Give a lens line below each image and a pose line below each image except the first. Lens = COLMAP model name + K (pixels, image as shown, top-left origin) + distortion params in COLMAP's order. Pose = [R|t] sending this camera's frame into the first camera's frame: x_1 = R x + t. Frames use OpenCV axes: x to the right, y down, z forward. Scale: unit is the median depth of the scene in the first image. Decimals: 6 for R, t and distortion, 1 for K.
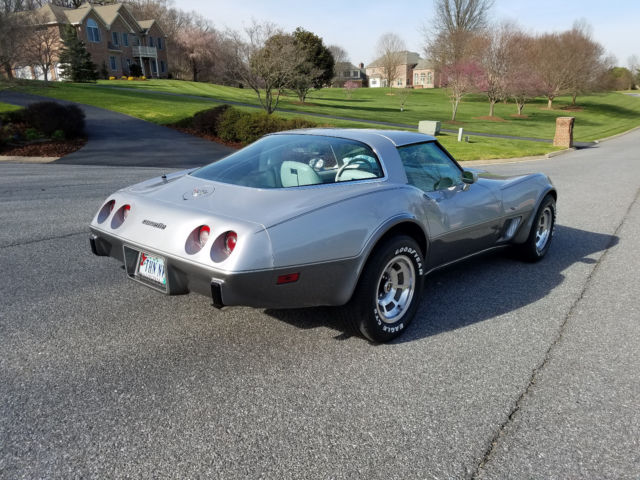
lens RADIAL K [[486.7, 0, 313.0], [0, 486.7, 254.0], [0, 0, 1]] dist [0.116208, -0.166228]
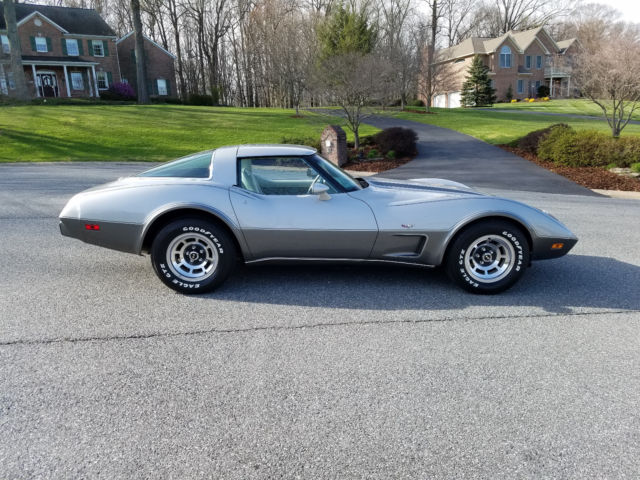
lens RADIAL K [[486.7, 0, 313.0], [0, 486.7, 254.0], [0, 0, 1]] dist [0.116208, -0.166228]
pose [[0.708091, 0.157023, -0.688441, 0.150669], [-0.185317, 0.982111, 0.033398, -0.005167], [0.681370, 0.103931, 0.724523, 0.024888]]
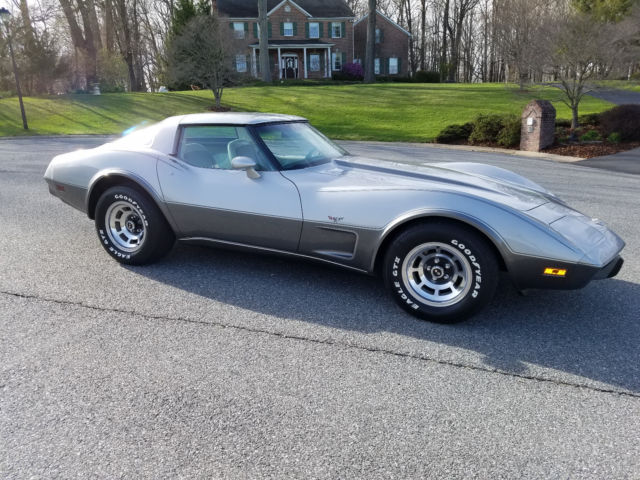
lens RADIAL K [[484.4, 0, 309.6], [0, 484.4, 256.3], [0, 0, 1]] dist [0.169160, -0.275211]
pose [[0.311224, 0.259677, -0.914170, 0.176424], [-0.266000, 0.947297, 0.178529, -0.025399], [0.912351, 0.187607, 0.363896, 0.108344]]
